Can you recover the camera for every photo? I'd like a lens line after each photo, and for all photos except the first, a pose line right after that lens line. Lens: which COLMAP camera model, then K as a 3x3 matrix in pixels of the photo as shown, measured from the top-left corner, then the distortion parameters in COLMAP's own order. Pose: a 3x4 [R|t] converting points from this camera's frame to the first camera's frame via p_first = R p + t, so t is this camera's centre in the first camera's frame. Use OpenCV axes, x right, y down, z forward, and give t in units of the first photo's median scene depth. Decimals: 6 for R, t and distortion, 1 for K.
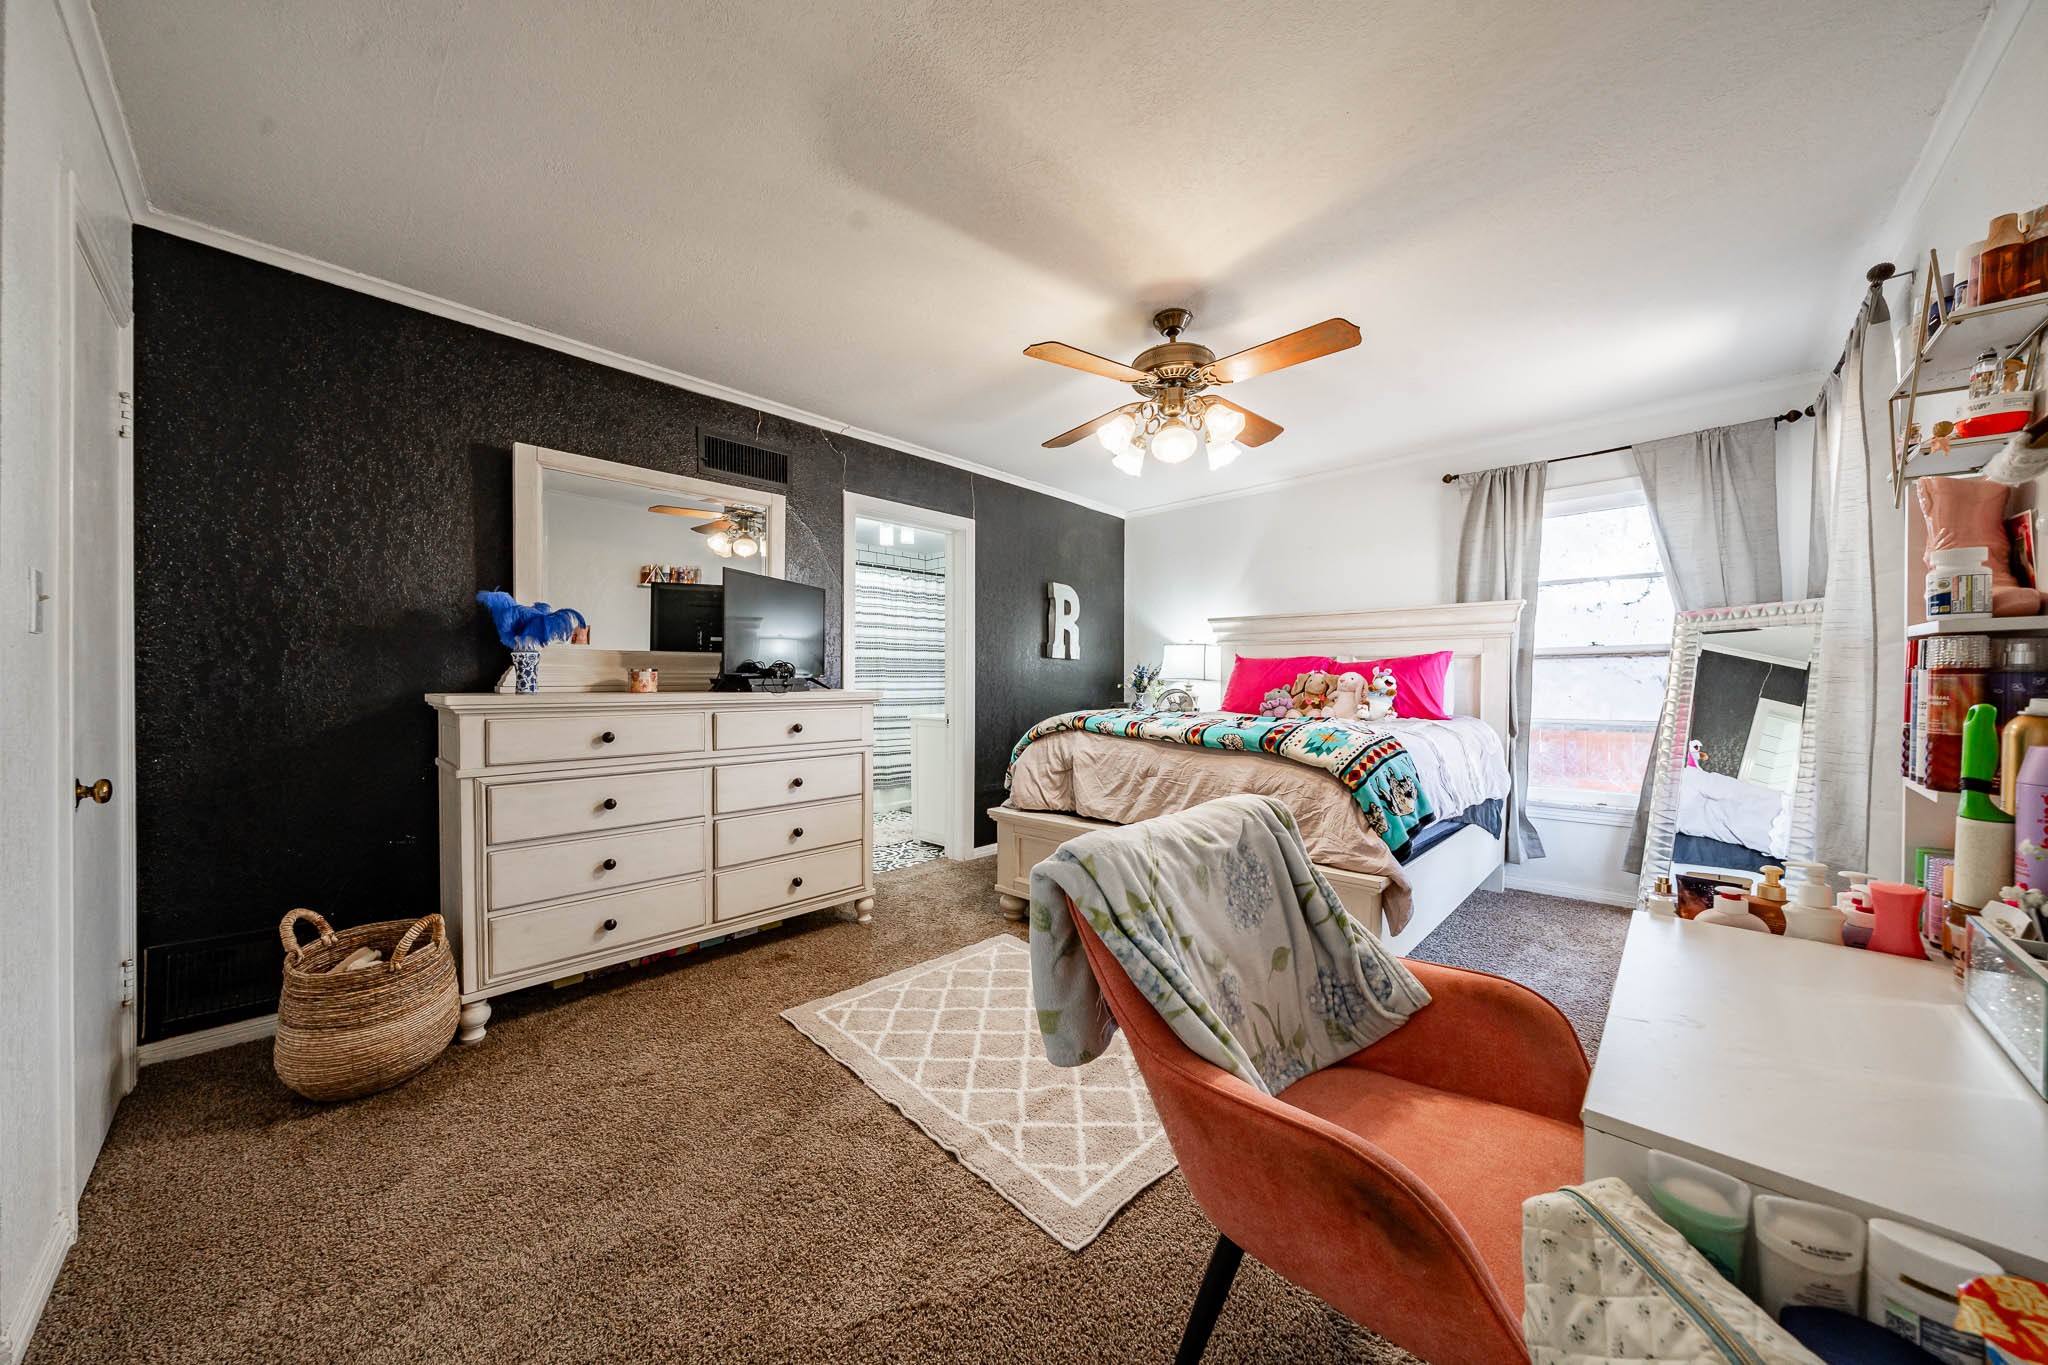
lens RADIAL K [[699.2, 0, 1033.8], [0, 699.2, 681.2], [0, 0, 1]] dist [-0.005915, -0.000125]
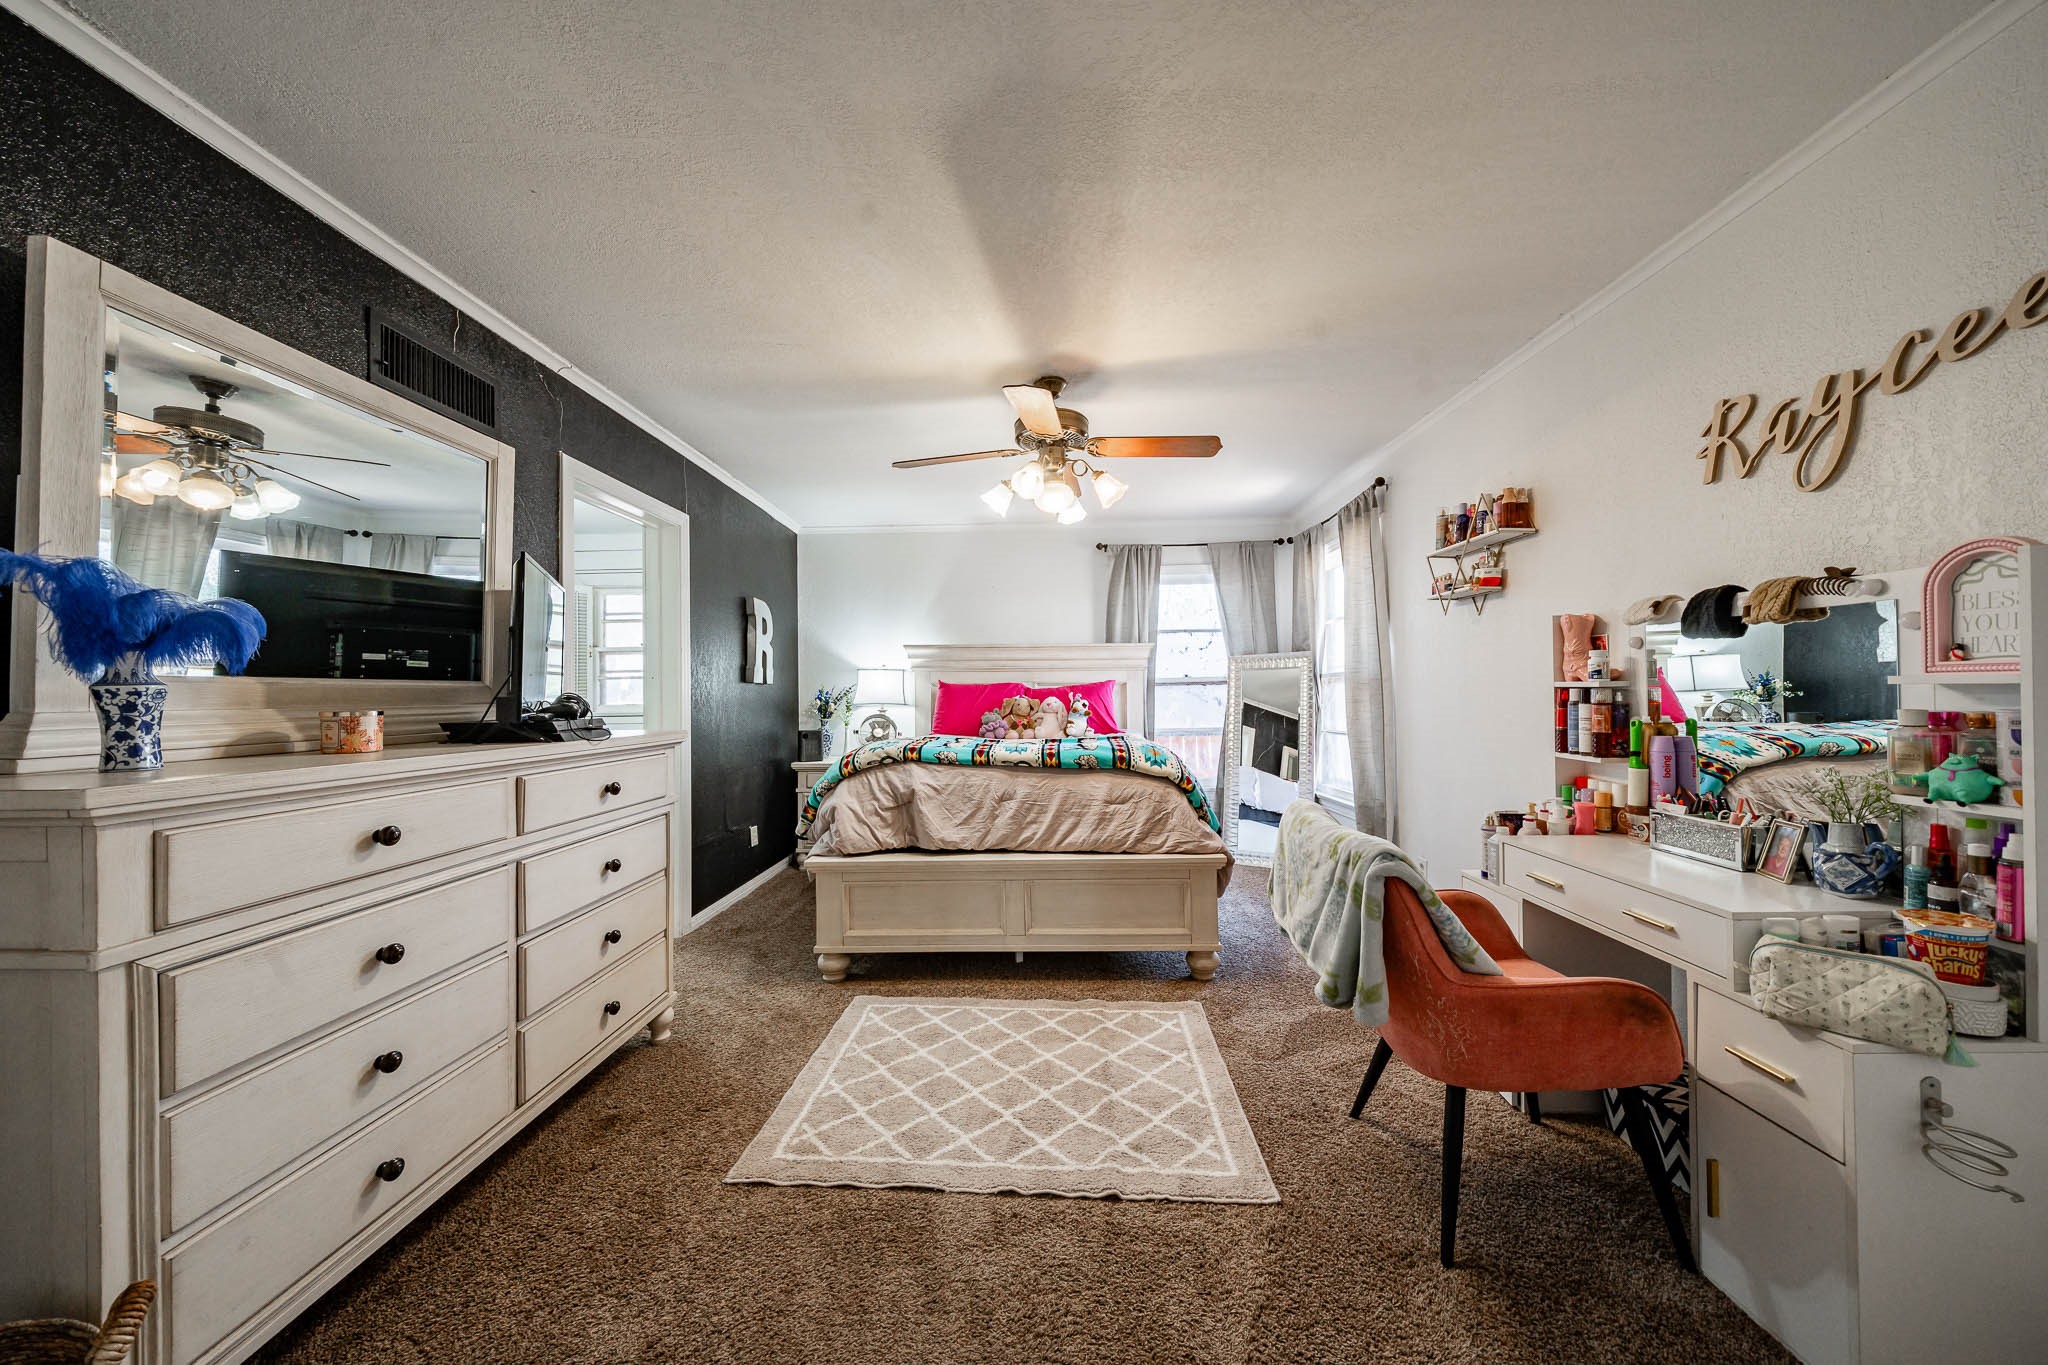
lens RADIAL K [[709.9, 0, 1002.4], [0, 709.9, 679.0], [0, 0, 1]] dist [-0.006228, -0.000205]
pose [[0.733917, 0.004656, 0.679224, -0.526089], [0.013065, 0.999695, -0.020970, -0.023041], [-0.679114, 0.024265, 0.733632, 0.199350]]
